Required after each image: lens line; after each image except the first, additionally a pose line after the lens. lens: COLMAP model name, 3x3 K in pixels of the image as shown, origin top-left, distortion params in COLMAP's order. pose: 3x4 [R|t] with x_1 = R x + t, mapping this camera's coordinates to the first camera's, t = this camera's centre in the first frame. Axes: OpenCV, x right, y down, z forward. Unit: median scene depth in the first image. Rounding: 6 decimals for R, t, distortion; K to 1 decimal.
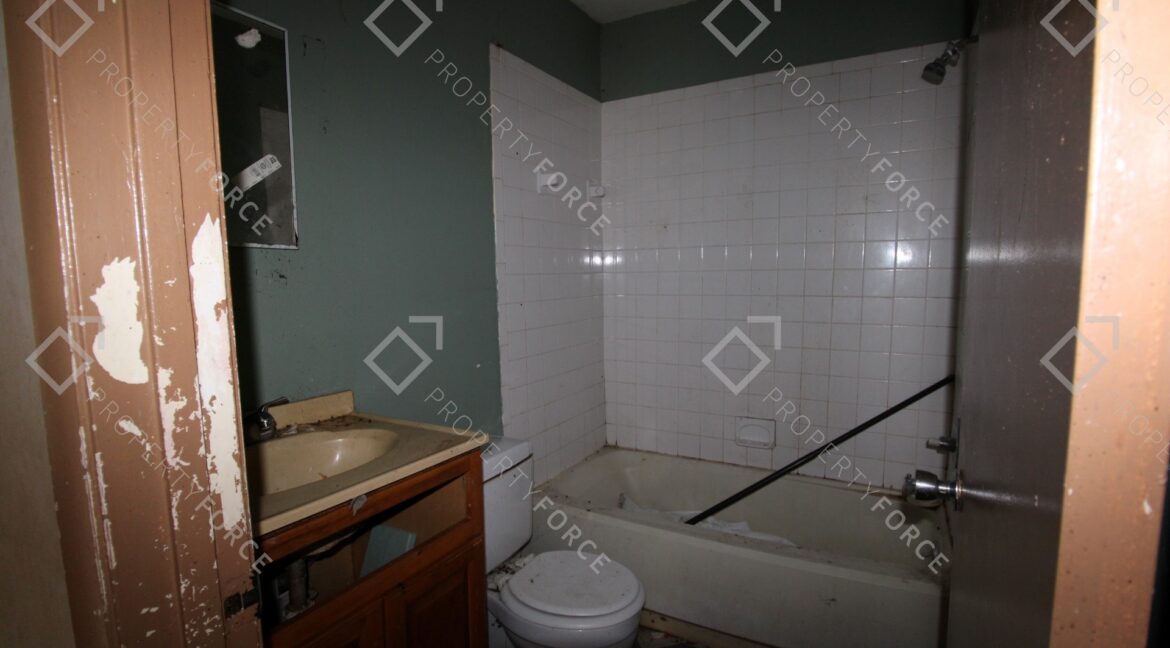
lens RADIAL K [[543.3, 0, 602.3], [0, 543.3, 331.6], [0, 0, 1]] dist [0.000674, -0.010771]
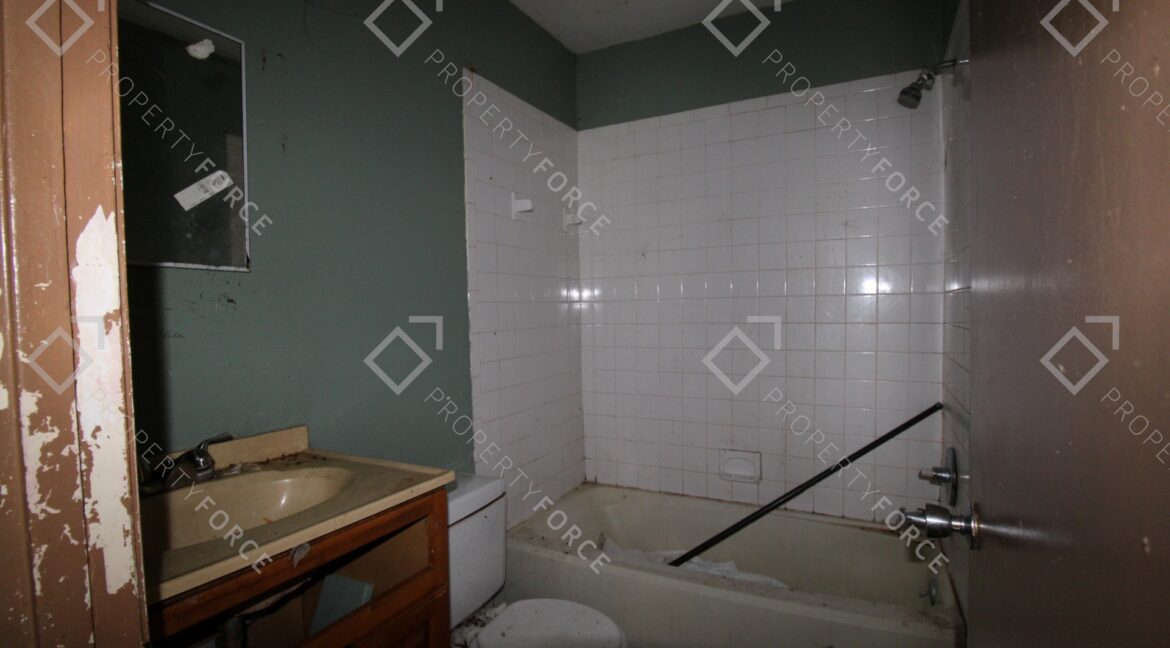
lens RADIAL K [[546.3, 0, 596.3], [0, 546.3, 329.3], [0, 0, 1]] dist [-0.000610, -0.012279]
pose [[0.999562, -0.007612, 0.028613, 0.004378], [0.009484, 0.997785, -0.065841, 0.012685], [-0.028048, 0.066083, 0.997420, 0.059400]]
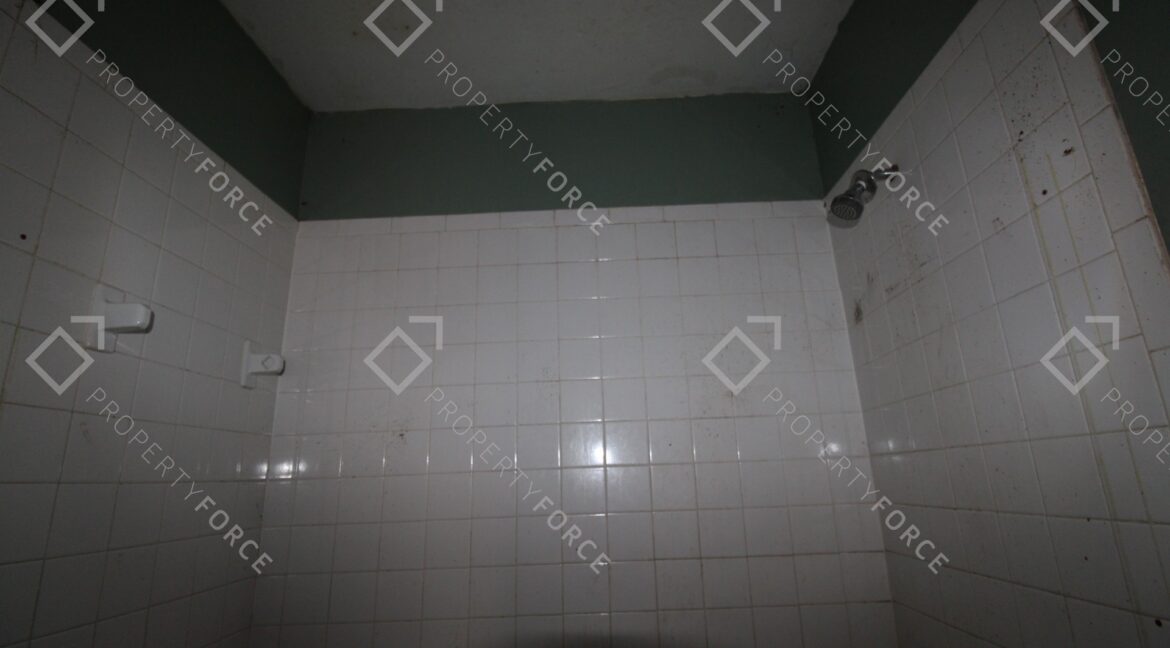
lens RADIAL K [[550.4, 0, 585.7], [0, 550.4, 318.8], [0, 0, 1]] dist [-0.000459, 0.000009]
pose [[0.880858, 0.103101, 0.462017, 0.019228], [0.075280, 0.933065, -0.351741, -0.187591], [-0.467357, 0.344614, 0.814136, 0.863329]]
